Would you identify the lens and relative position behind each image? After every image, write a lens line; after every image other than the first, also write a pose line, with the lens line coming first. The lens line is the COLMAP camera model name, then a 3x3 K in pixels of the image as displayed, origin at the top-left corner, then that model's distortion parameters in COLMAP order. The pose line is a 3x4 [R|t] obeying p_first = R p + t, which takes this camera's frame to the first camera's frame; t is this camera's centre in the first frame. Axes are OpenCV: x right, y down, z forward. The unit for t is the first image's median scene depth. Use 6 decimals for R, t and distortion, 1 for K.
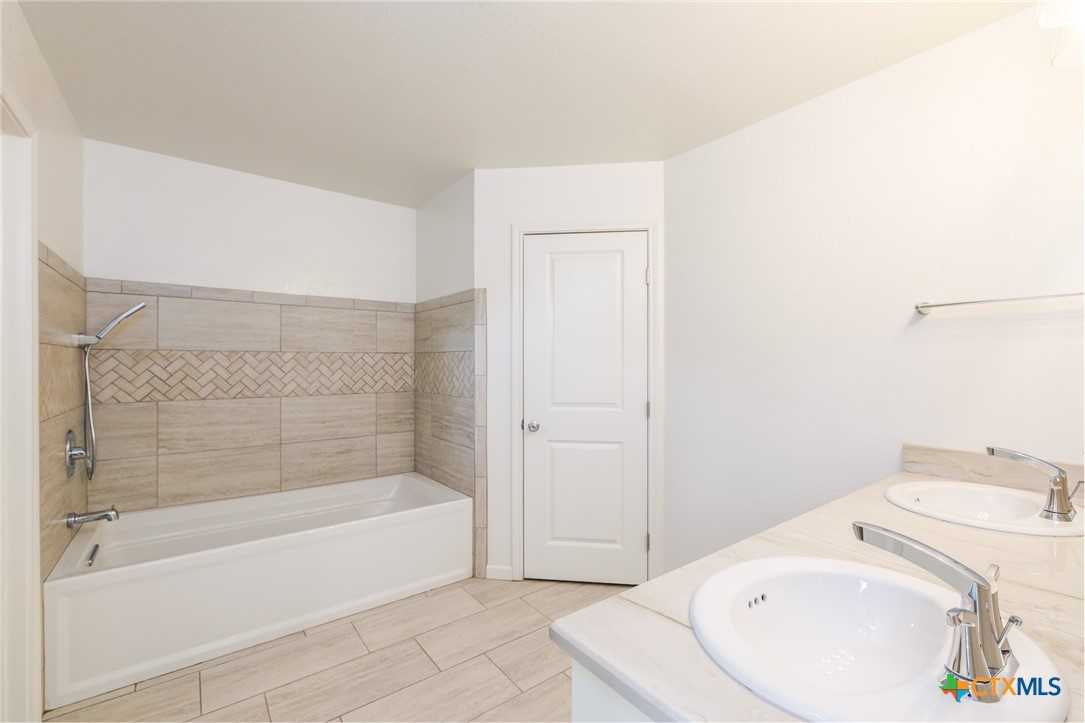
lens RADIAL K [[472.5, 0, 541.3], [0, 472.5, 364.1], [0, 0, 1]] dist [-0.000336, -0.000011]
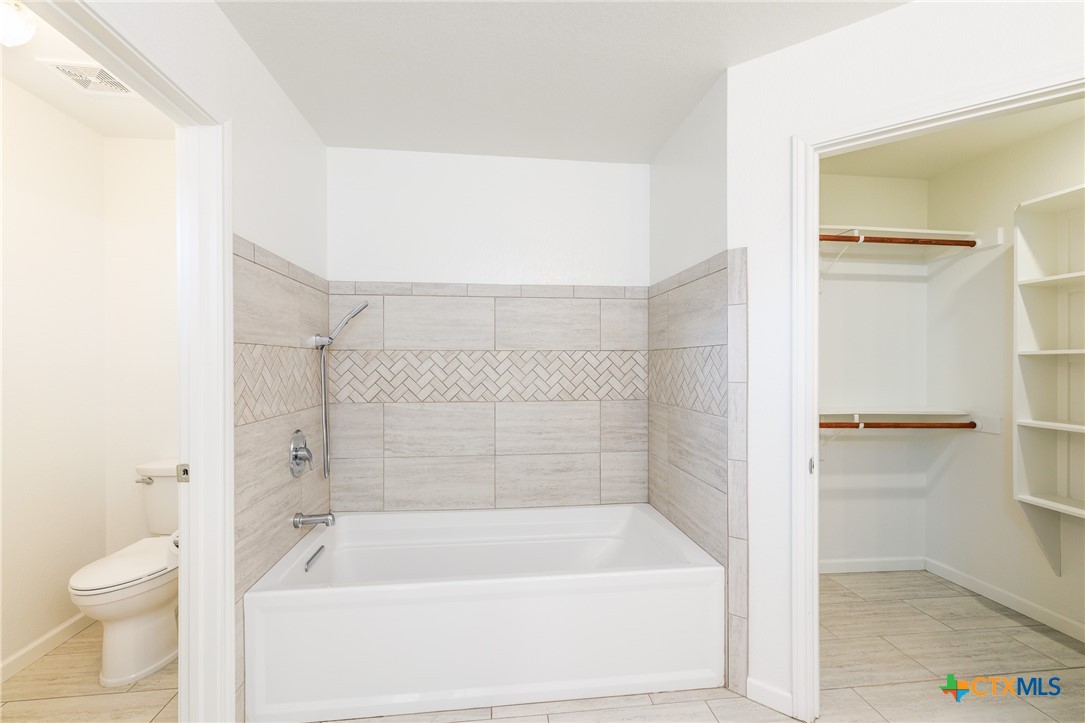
lens RADIAL K [[472.5, 0, 541.3], [0, 472.5, 364.1], [0, 0, 1]] dist [-0.000336, -0.000011]
pose [[0.859679, 0.000408, -0.510834, -0.028033], [-0.000149, 1.000000, 0.000549, -0.001467], [0.510834, -0.000396, 0.859679, 0.298850]]
